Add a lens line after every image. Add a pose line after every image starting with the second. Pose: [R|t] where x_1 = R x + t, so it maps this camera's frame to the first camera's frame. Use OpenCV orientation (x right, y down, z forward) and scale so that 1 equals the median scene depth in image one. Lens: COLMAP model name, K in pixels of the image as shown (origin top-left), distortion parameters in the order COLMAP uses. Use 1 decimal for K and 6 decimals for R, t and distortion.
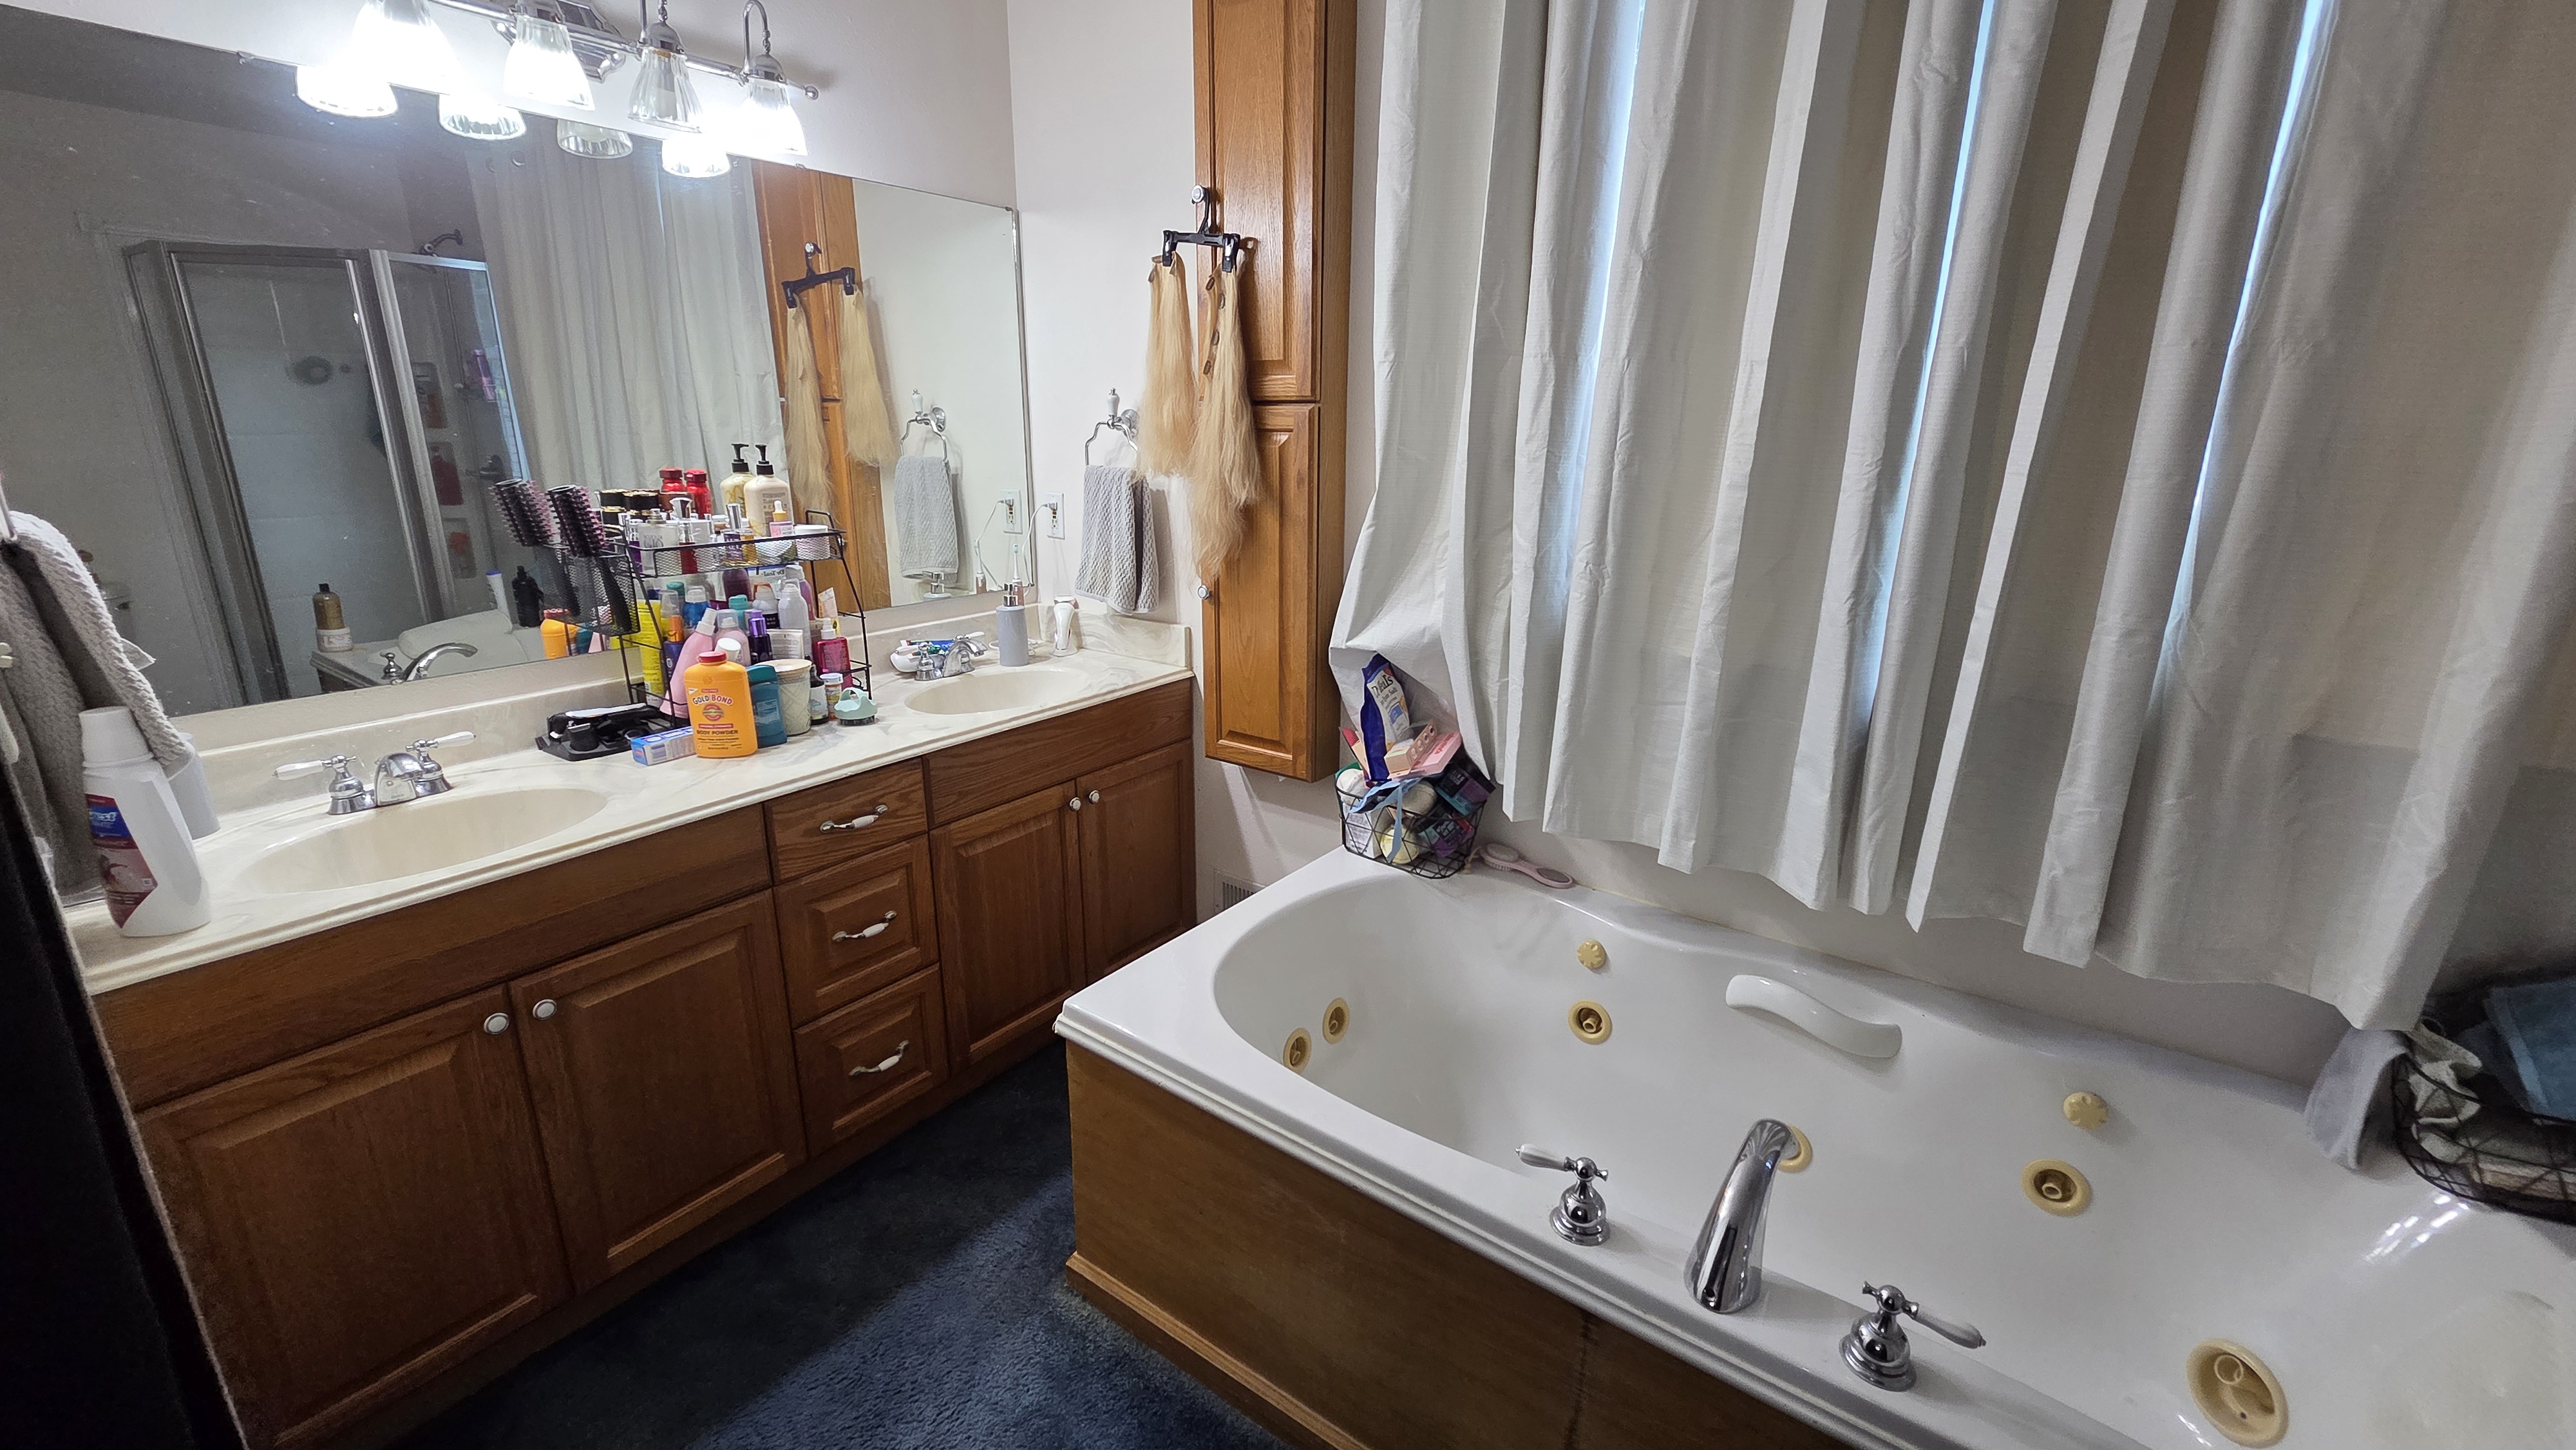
lens RADIAL K [[1053.1, 0, 1287.2], [0, 1053.1, 713.6], [0, 0, 1]] dist [0.003406, -0.000497]
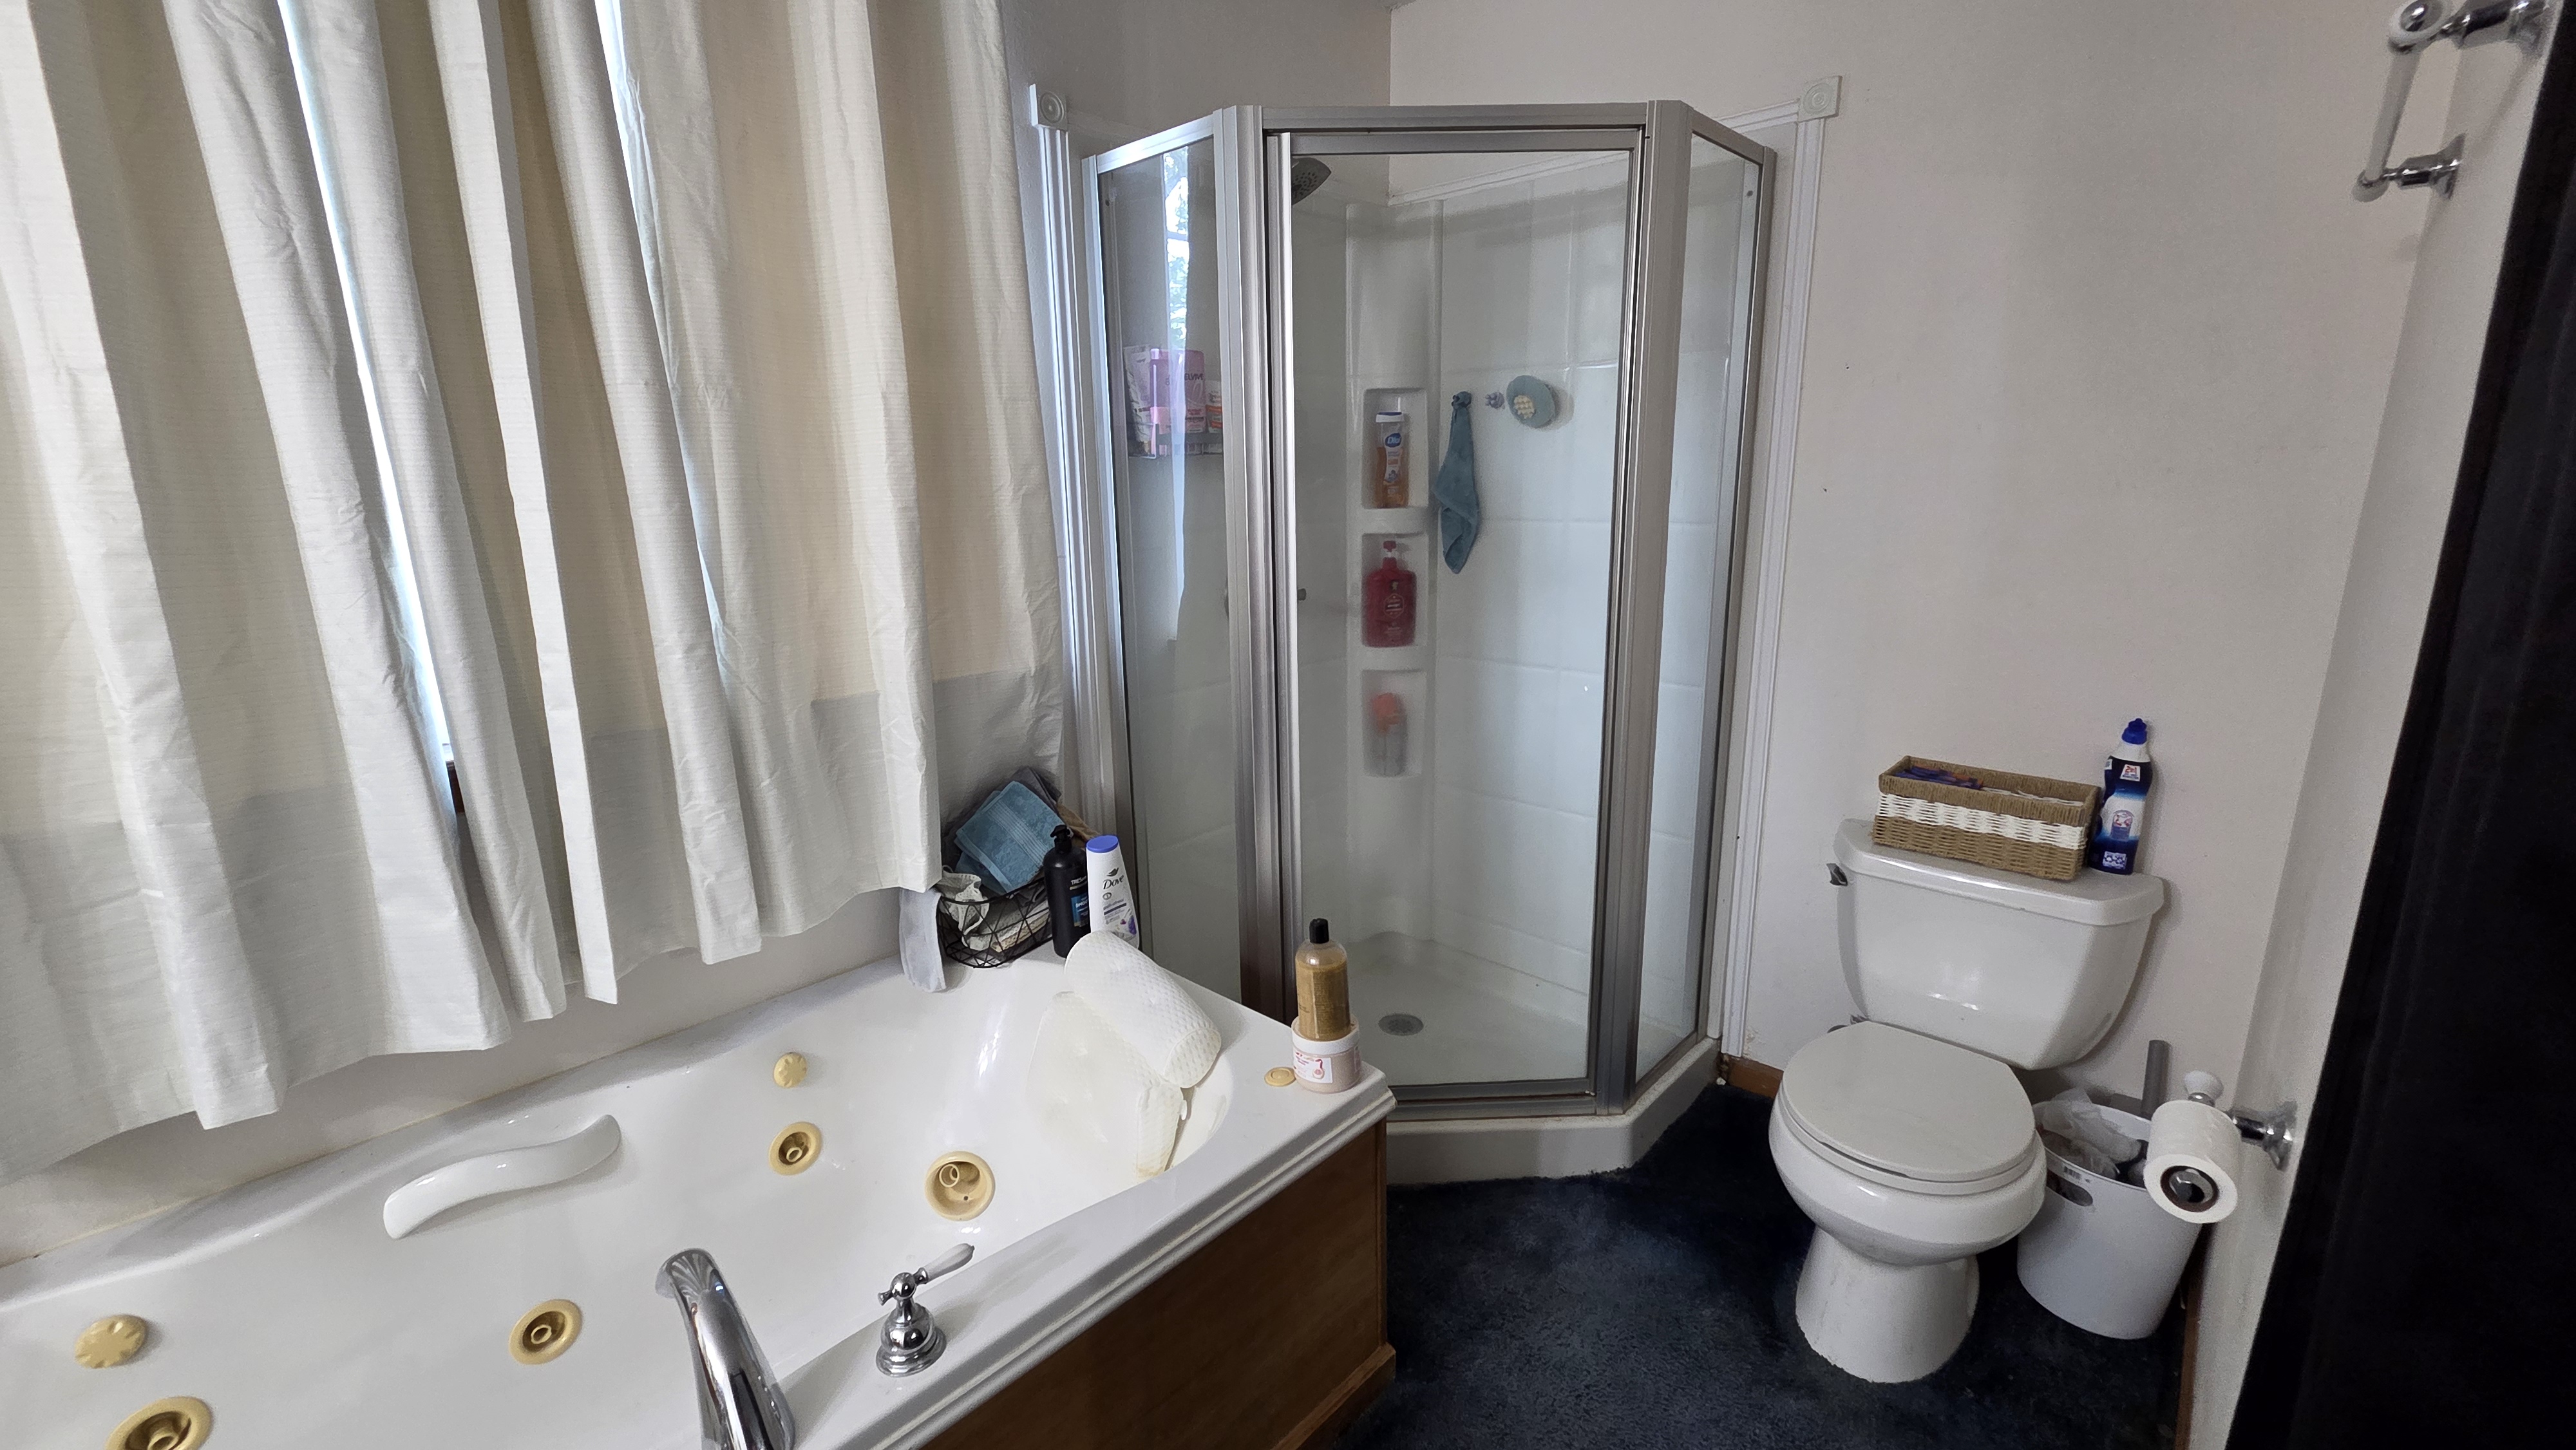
lens RADIAL K [[1053.1, 0, 1287.2], [0, 1053.1, 713.6], [0, 0, 1]] dist [0.003406, -0.000497]
pose [[0.115853, -0.234592, 0.965166, -0.177016], [0.284842, 0.938742, 0.193979, -0.045423], [-0.951548, 0.252446, 0.175578, 0.229541]]
